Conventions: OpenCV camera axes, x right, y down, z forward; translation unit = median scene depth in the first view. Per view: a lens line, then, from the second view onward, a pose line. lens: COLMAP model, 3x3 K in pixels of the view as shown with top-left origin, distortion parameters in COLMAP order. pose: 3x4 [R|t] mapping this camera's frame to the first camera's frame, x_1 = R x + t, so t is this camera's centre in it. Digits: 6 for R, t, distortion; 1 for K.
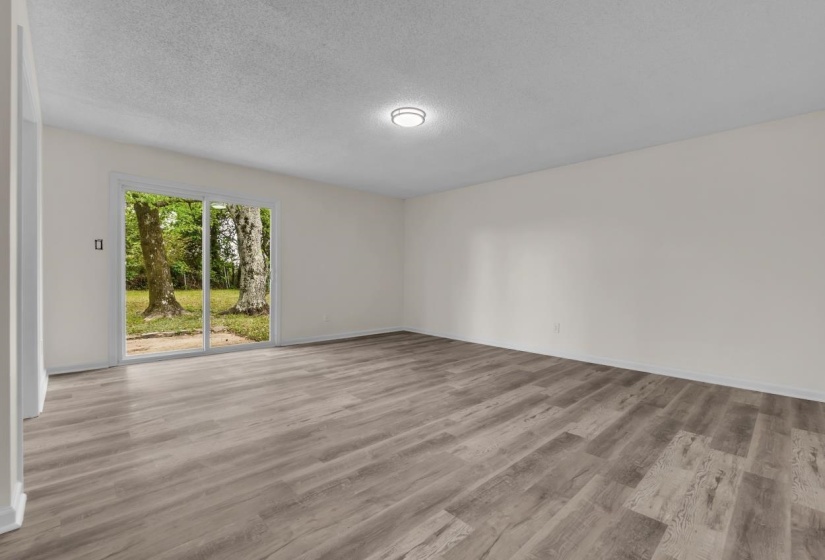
lens RADIAL K [[359.7, 0, 411.3], [0, 359.7, 273.1], [0, 0, 1]] dist [0.000126, 0.000013]
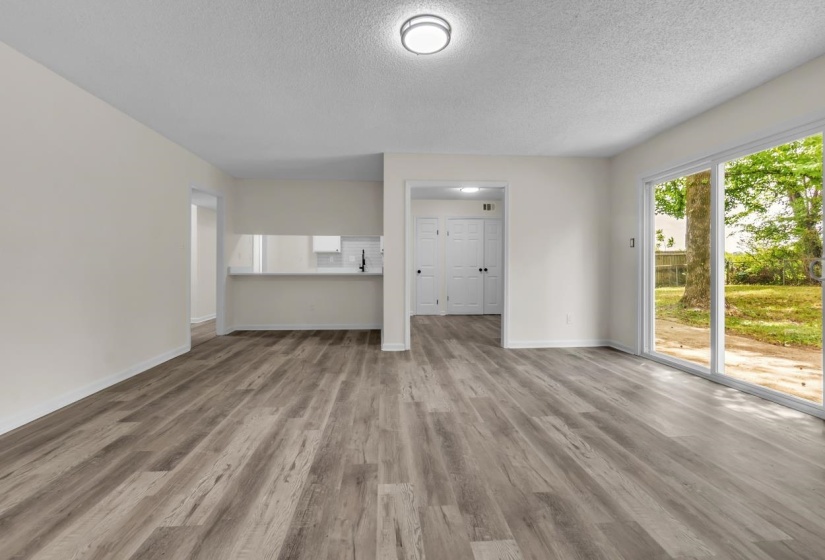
lens RADIAL K [[359.7, 0, 411.3], [0, 359.7, 273.1], [0, 0, 1]] dist [0.000126, 0.000013]
pose [[-0.628077, 0.001866, -0.778149, 0.596134], [0.003370, 0.999994, -0.000322, 0.017216], [0.778144, -0.002825, -0.628079, 1.598833]]
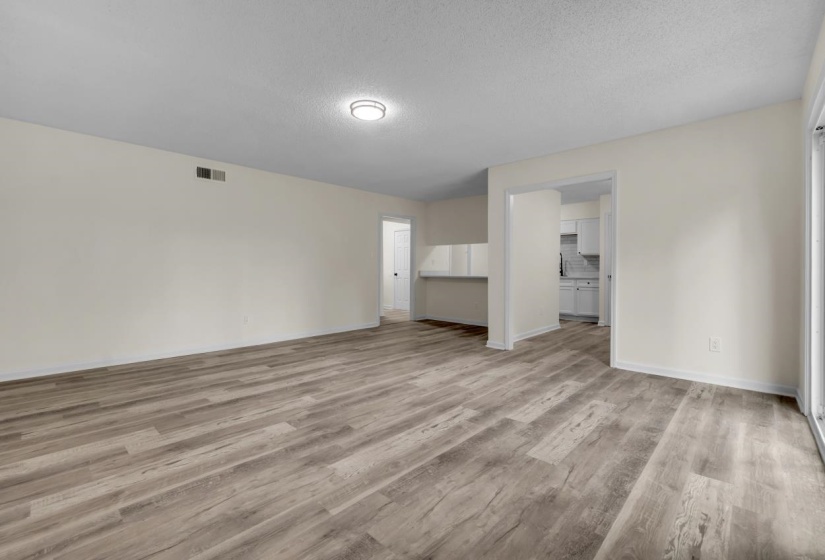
lens RADIAL K [[366.8, 0, 412.5], [0, 366.8, 280.0], [0, 0, 1]] dist [-0.002063, -0.000388]
pose [[-0.998199, -0.013018, -0.058554, -0.086442], [-0.013796, 0.999822, 0.012897, 0.014836], [0.058375, 0.013681, -0.998201, 2.268342]]
